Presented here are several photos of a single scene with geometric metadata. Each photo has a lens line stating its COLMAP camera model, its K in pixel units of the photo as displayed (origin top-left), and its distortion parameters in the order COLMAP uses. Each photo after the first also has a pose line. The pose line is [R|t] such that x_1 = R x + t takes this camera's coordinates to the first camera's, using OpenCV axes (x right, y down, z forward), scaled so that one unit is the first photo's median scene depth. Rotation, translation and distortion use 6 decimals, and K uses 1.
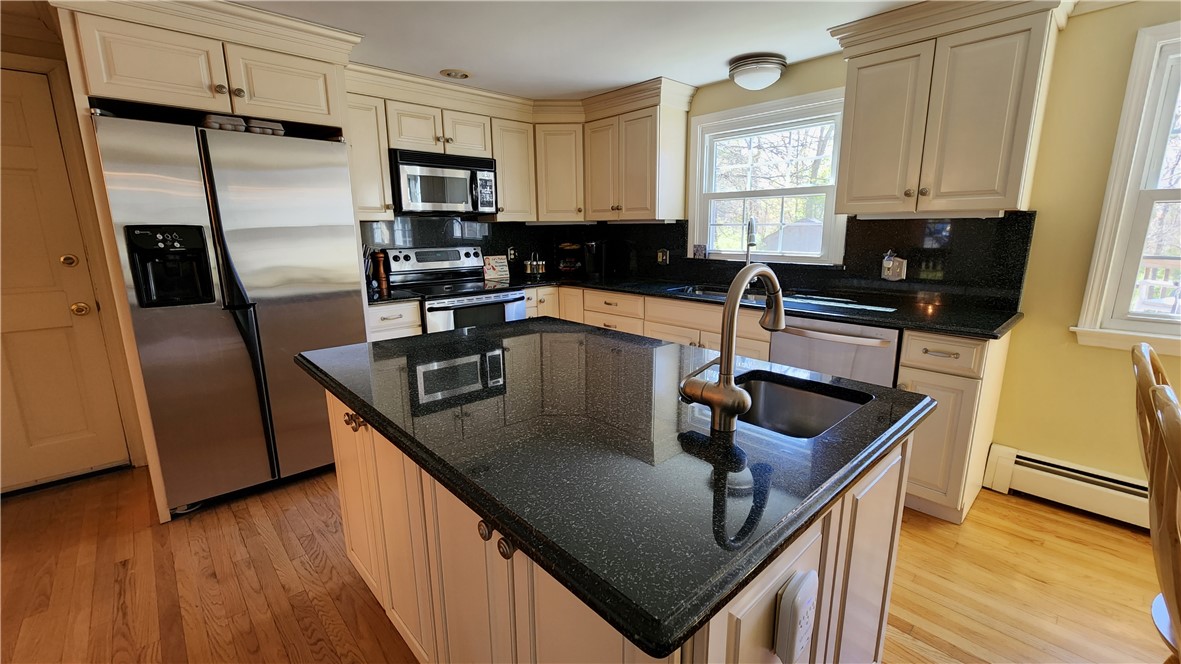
lens RADIAL K [[488.3, 0, 589.5], [0, 488.3, 333.5], [0, 0, 1]] dist [-0.003044, 0.002714]
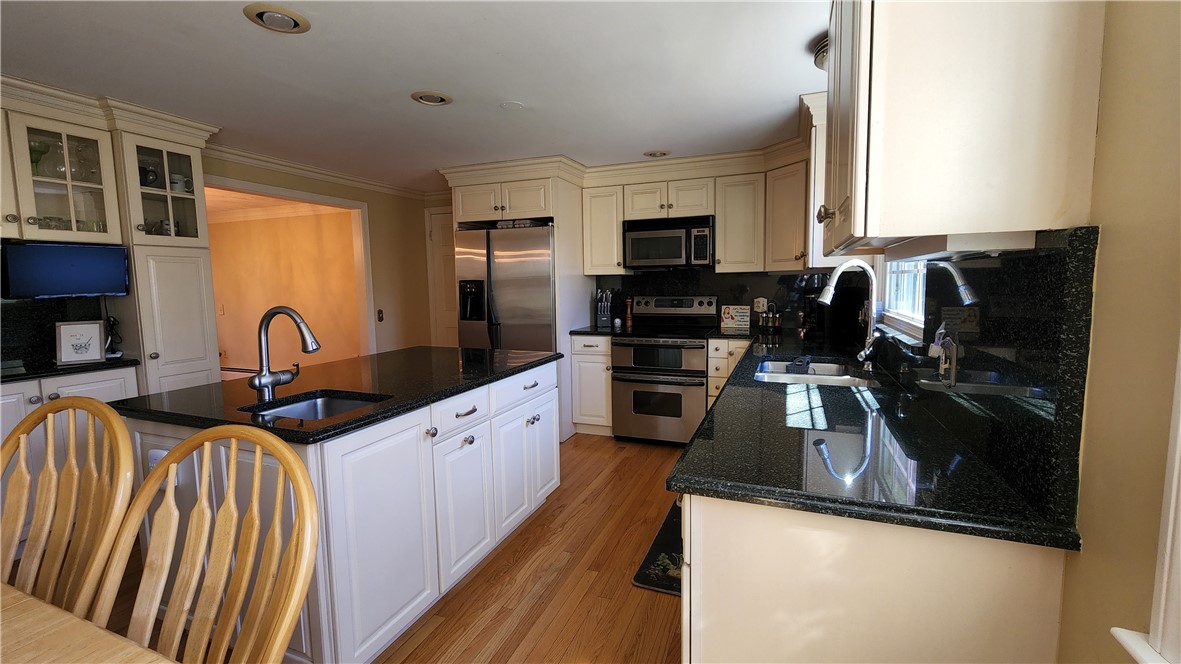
lens RADIAL K [[488.3, 0, 594.6], [0, 488.3, 333.1], [0, 0, 1]] dist [-0.003044, 0.002714]
pose [[0.433101, 0.097685, -0.896036, 0.756301], [-0.181079, 0.983272, 0.019670, -0.089116], [0.882969, 0.153735, 0.443545, 0.383035]]
